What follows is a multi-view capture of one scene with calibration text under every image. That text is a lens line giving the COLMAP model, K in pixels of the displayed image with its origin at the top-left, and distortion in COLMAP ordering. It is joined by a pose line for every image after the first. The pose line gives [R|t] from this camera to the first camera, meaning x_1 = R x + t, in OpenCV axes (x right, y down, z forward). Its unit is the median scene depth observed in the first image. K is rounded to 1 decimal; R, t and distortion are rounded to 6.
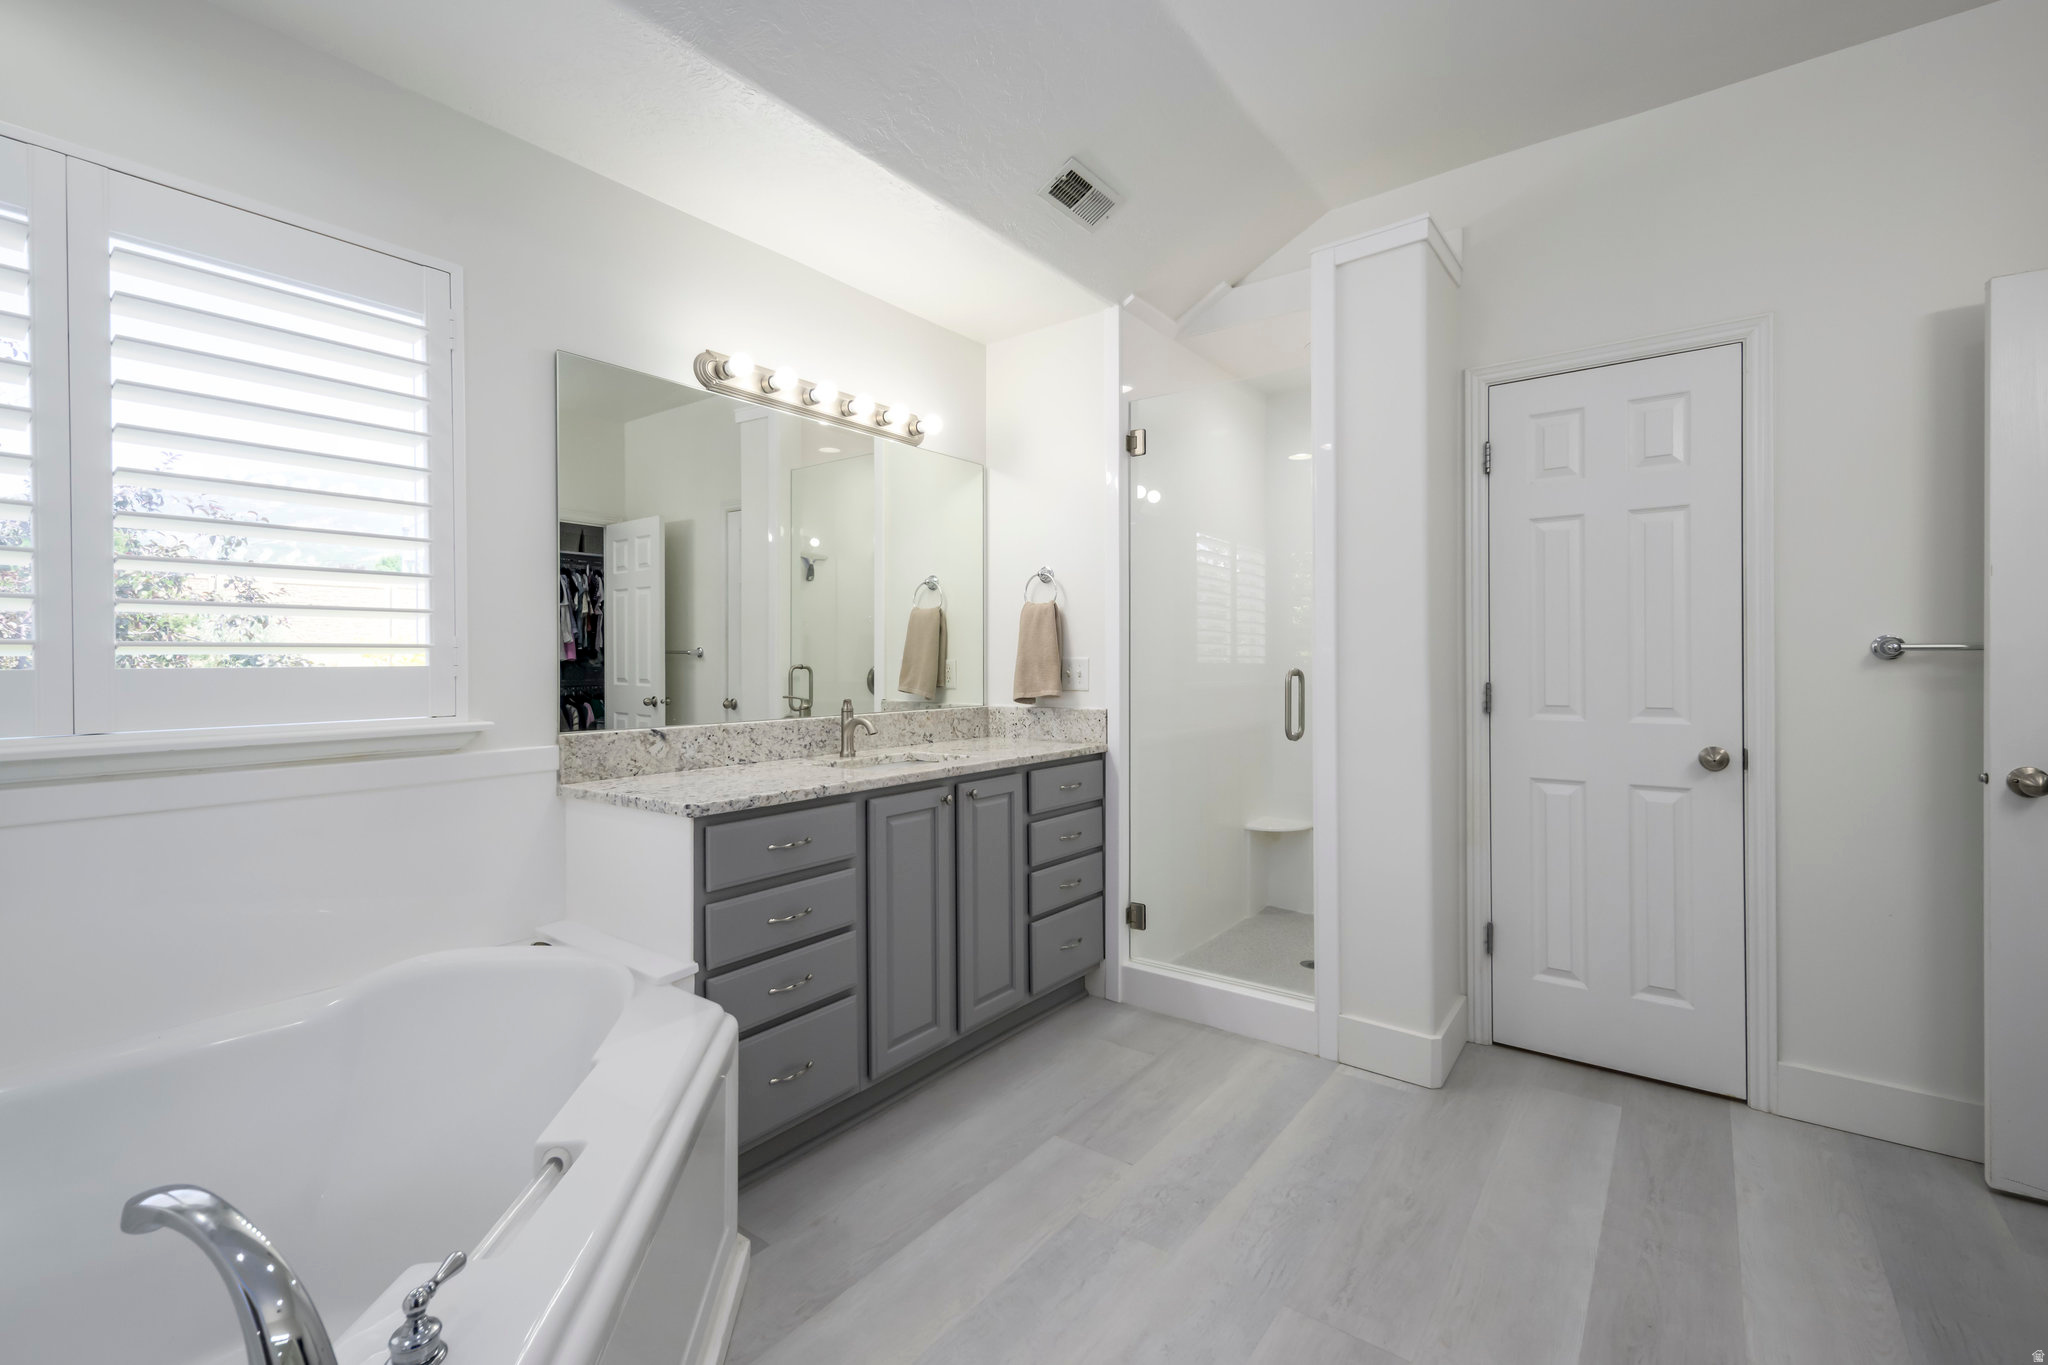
lens RADIAL K [[885.1, 0, 1040.6], [0, 885.1, 665.4], [0, 0, 1]] dist [0.003242, -0.000002]
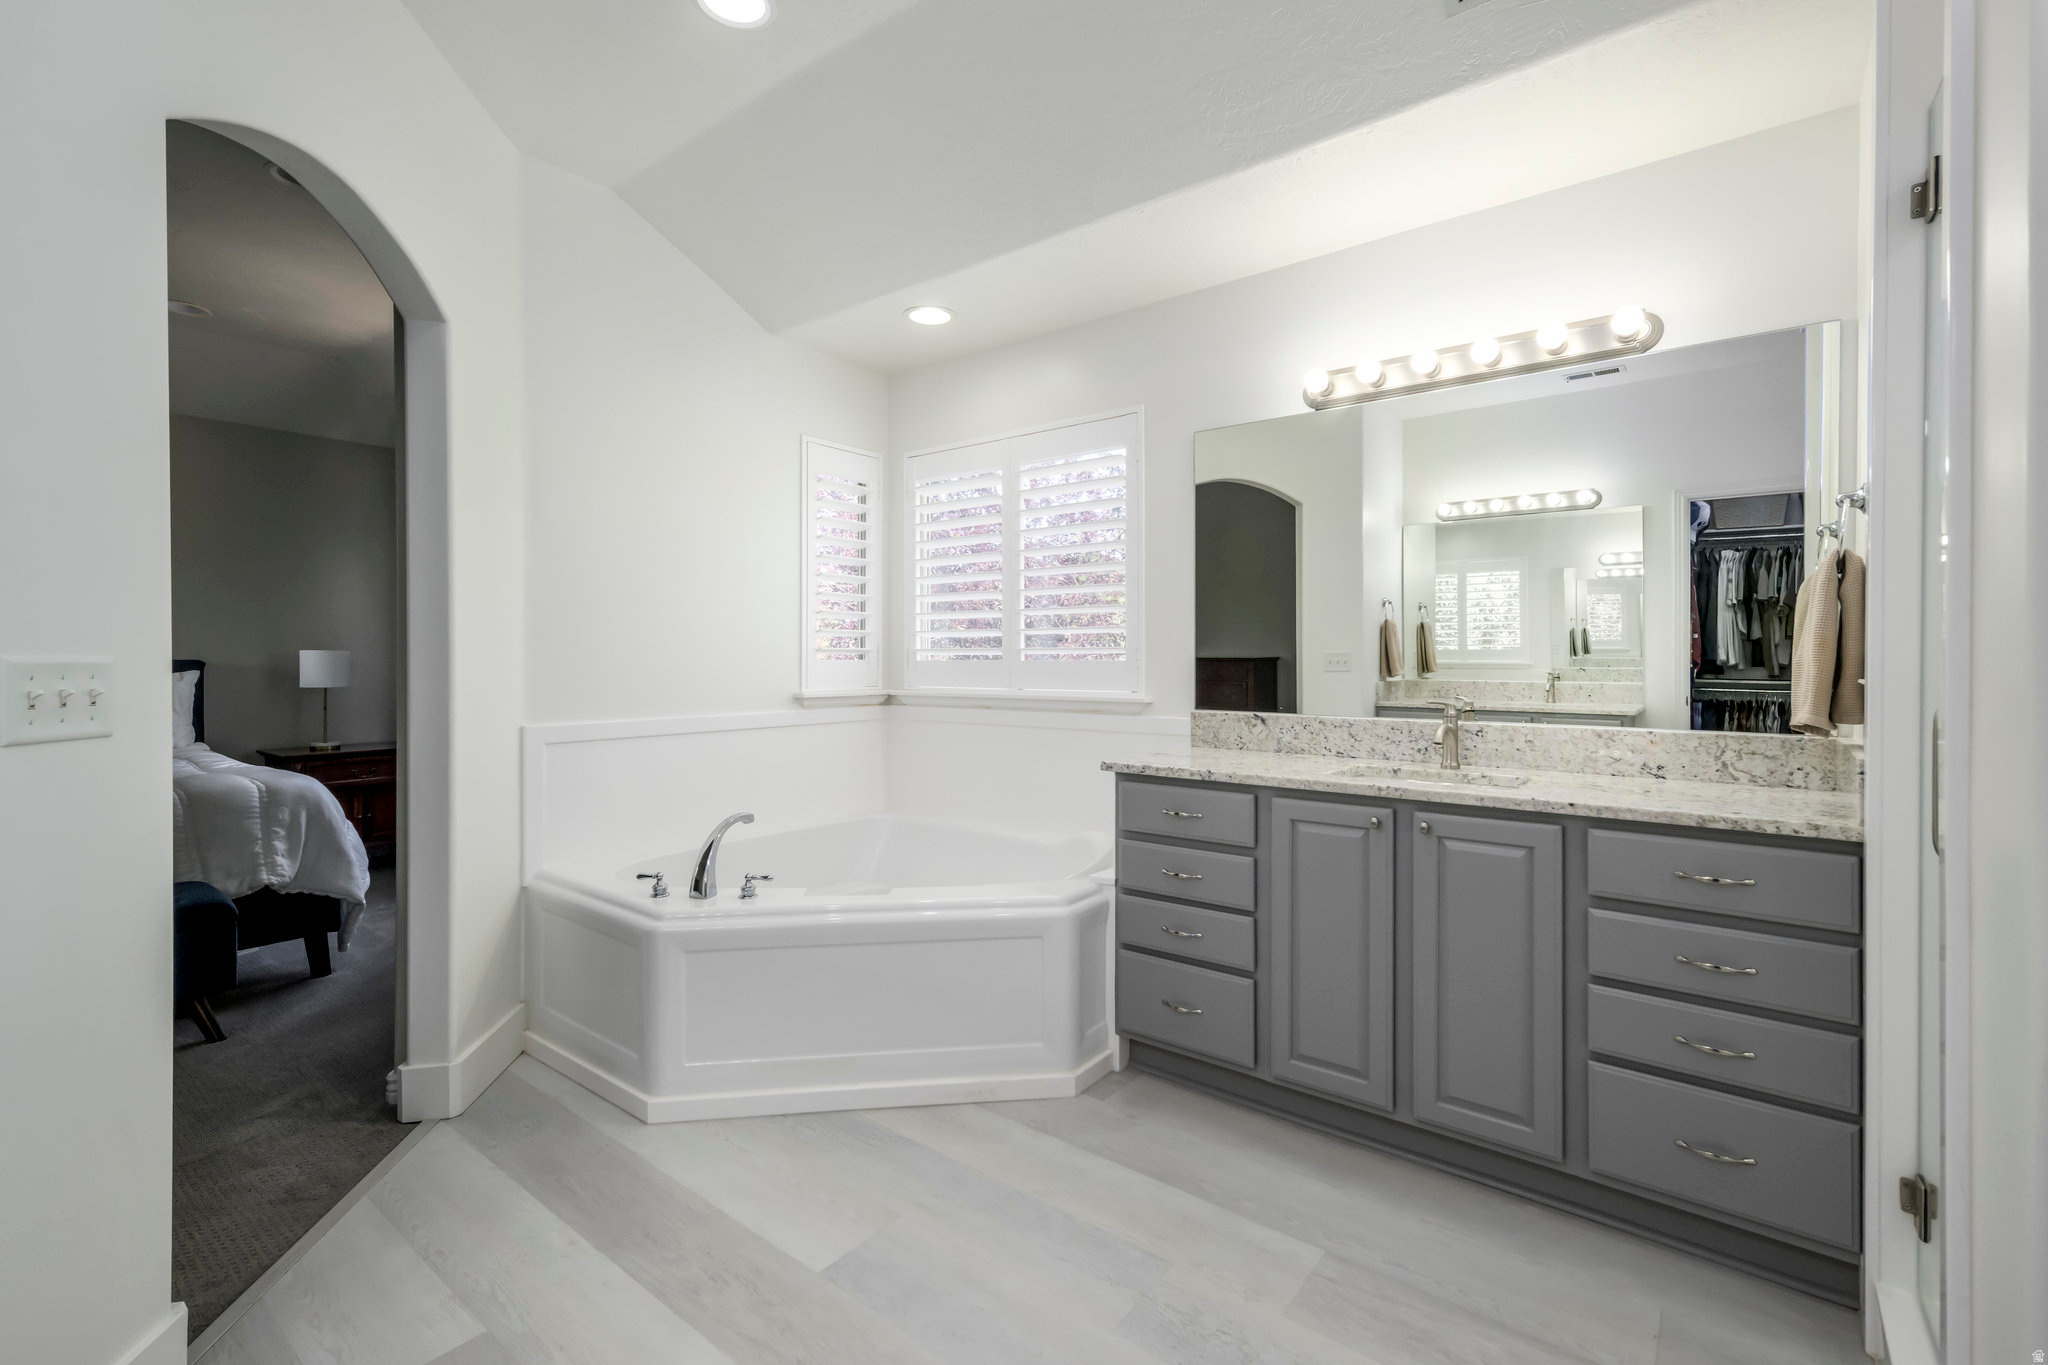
lens RADIAL K [[885.1, 0, 1017.5], [0, 885.1, 668.1], [0, 0, 1]] dist [0.003242, -0.000002]
pose [[-0.035467, 0.016544, -0.999234, 0.674206], [-0.005553, 0.999844, 0.016751, -0.008138], [0.999355, 0.006143, -0.035370, 0.612879]]
